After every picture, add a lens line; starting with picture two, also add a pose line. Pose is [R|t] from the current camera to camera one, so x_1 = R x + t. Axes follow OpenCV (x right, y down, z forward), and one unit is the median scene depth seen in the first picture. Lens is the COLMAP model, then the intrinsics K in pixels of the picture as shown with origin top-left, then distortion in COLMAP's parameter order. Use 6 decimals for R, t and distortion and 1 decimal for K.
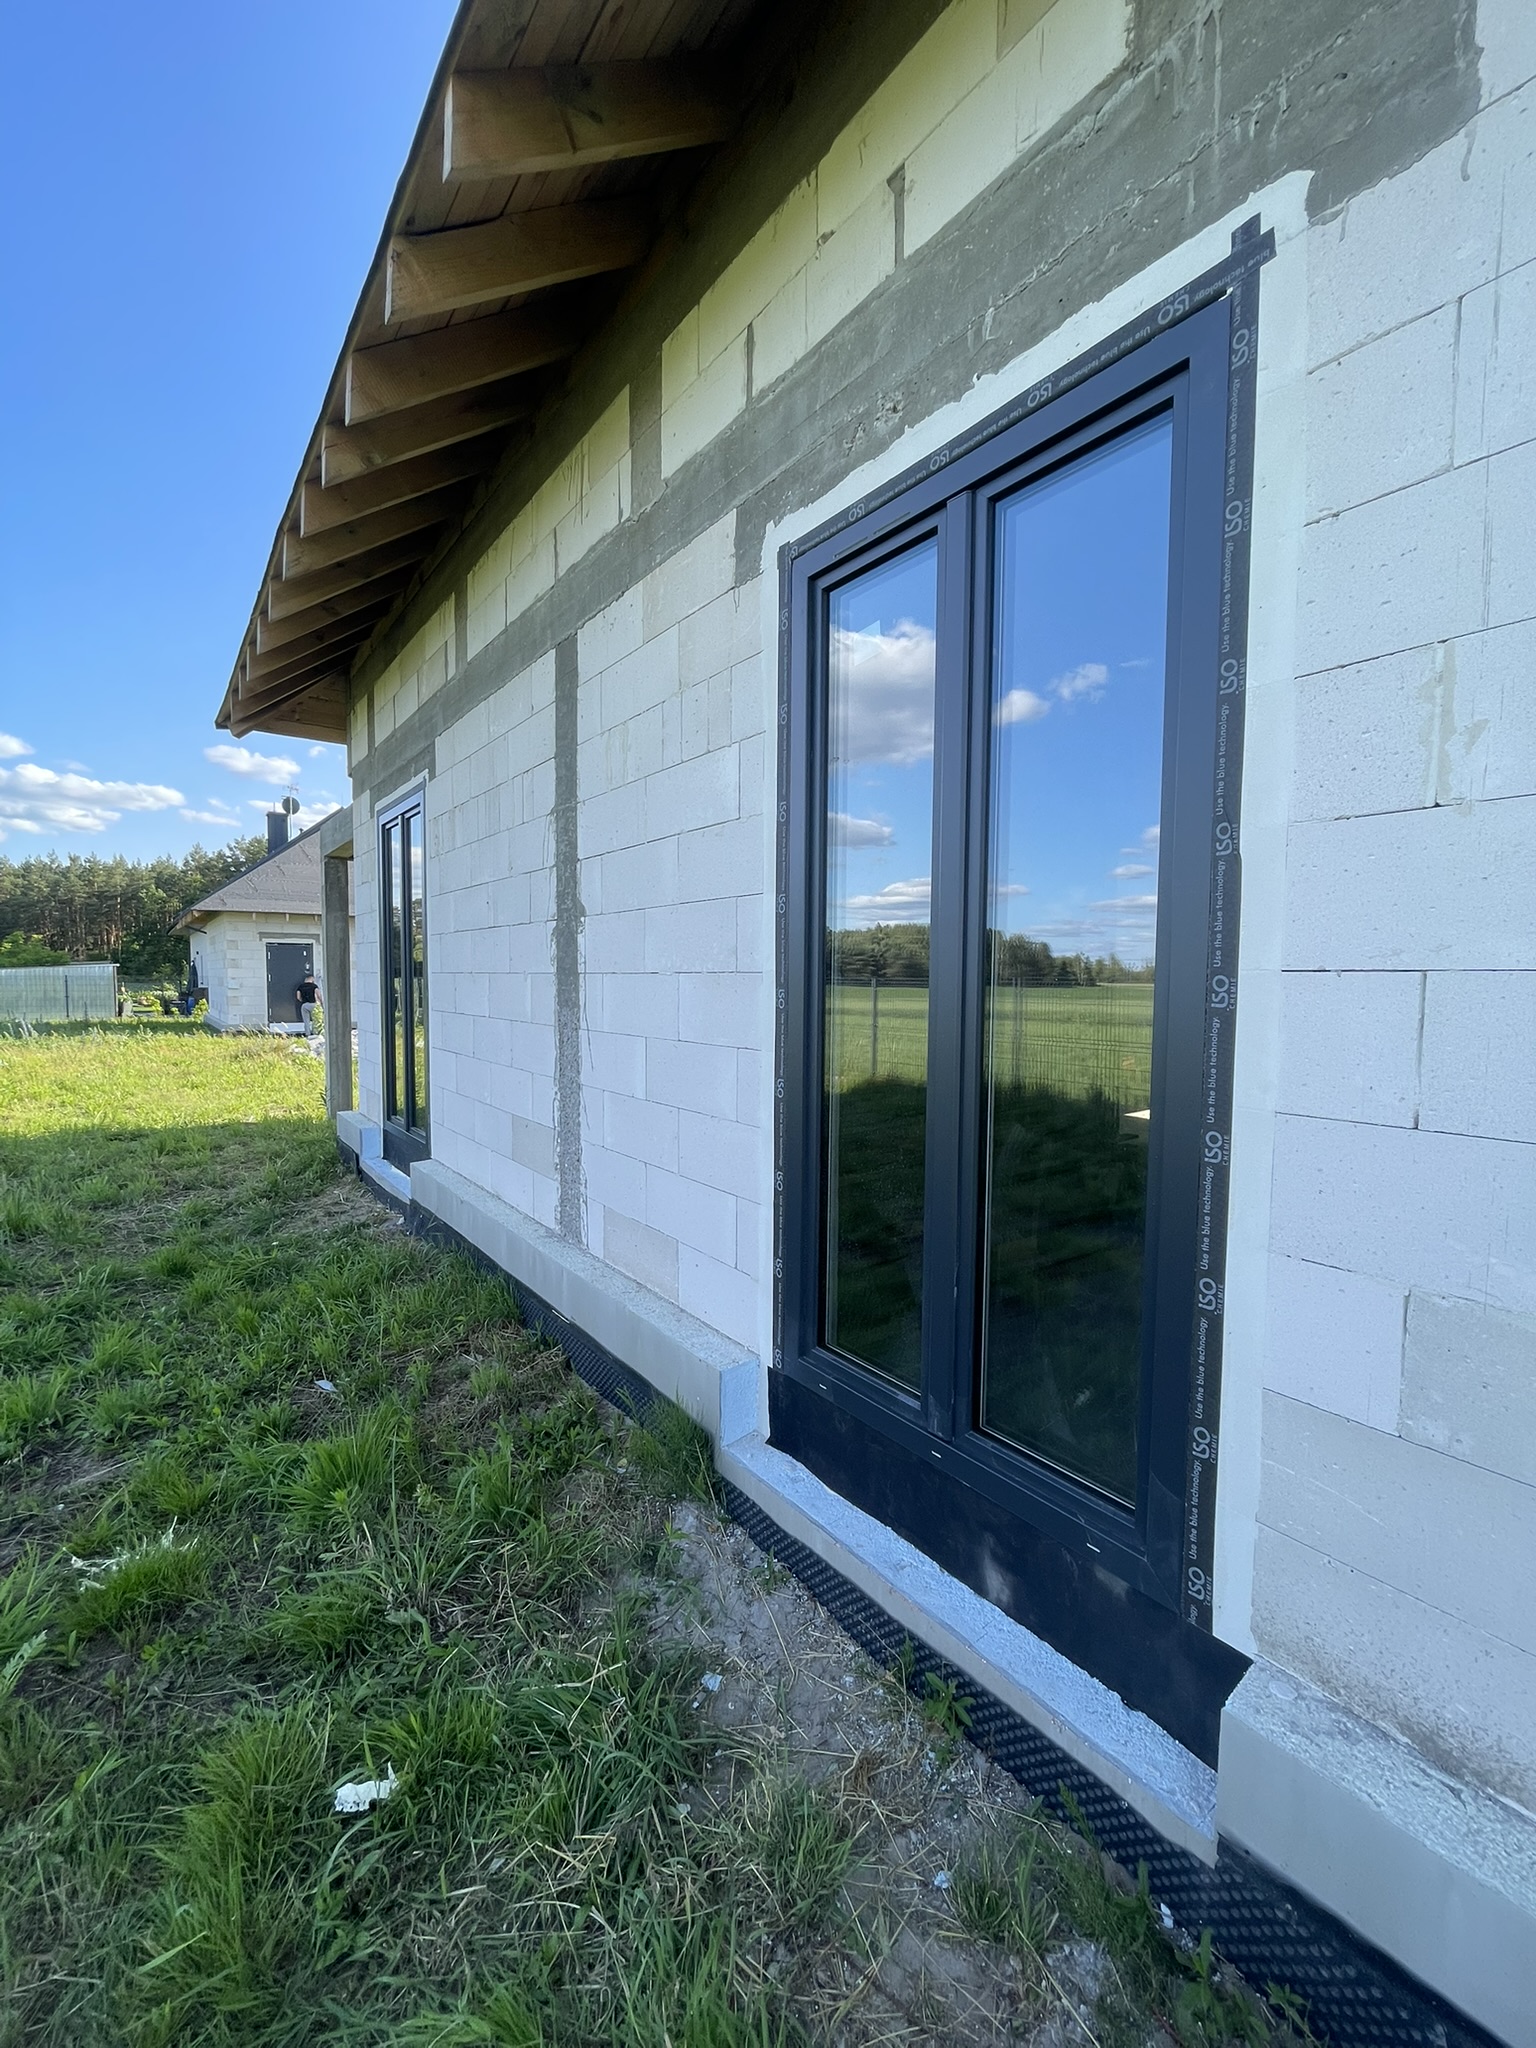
lens RADIAL K [[831.8, 0, 768.0], [0, 831.8, 1024.0], [0, 0, 1]] dist [-0.015432, 0.000175]
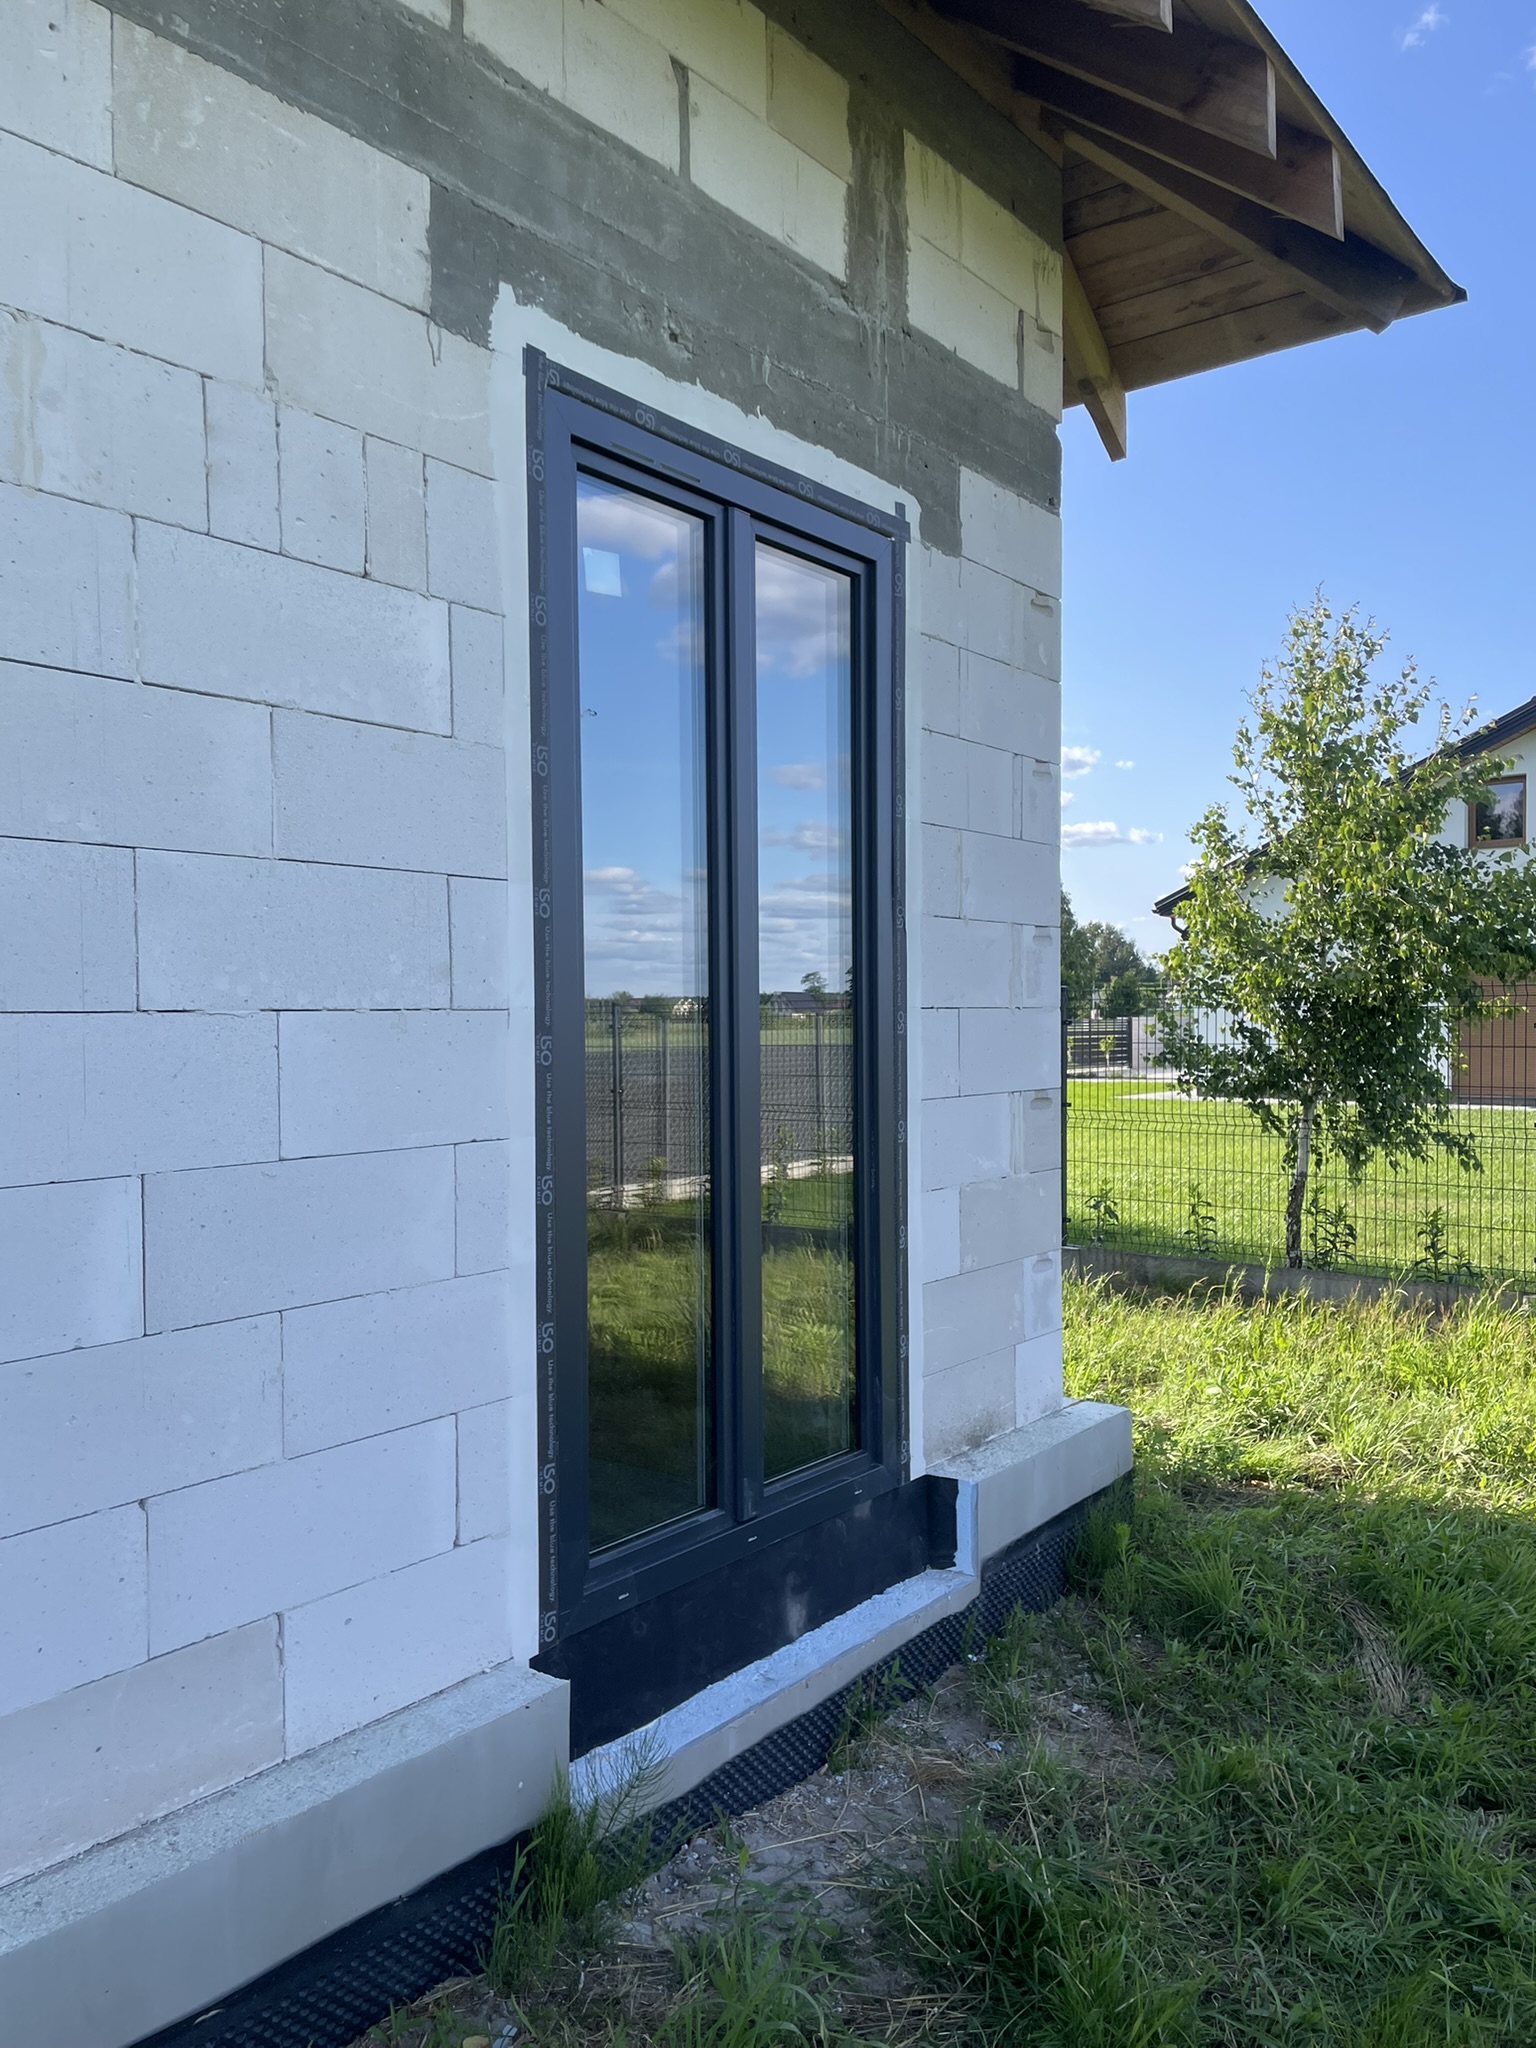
lens RADIAL K [[1587.5, 0, 768.0], [0, 1587.5, 1024.0], [0, 0, 1]] dist [0.006718, -0.000733]
pose [[-0.275220, -0.014372, 0.961274, -1.420881], [0.055533, 0.997981, 0.030821, -0.092933], [-0.959776, 0.061865, -0.273867, 1.381075]]
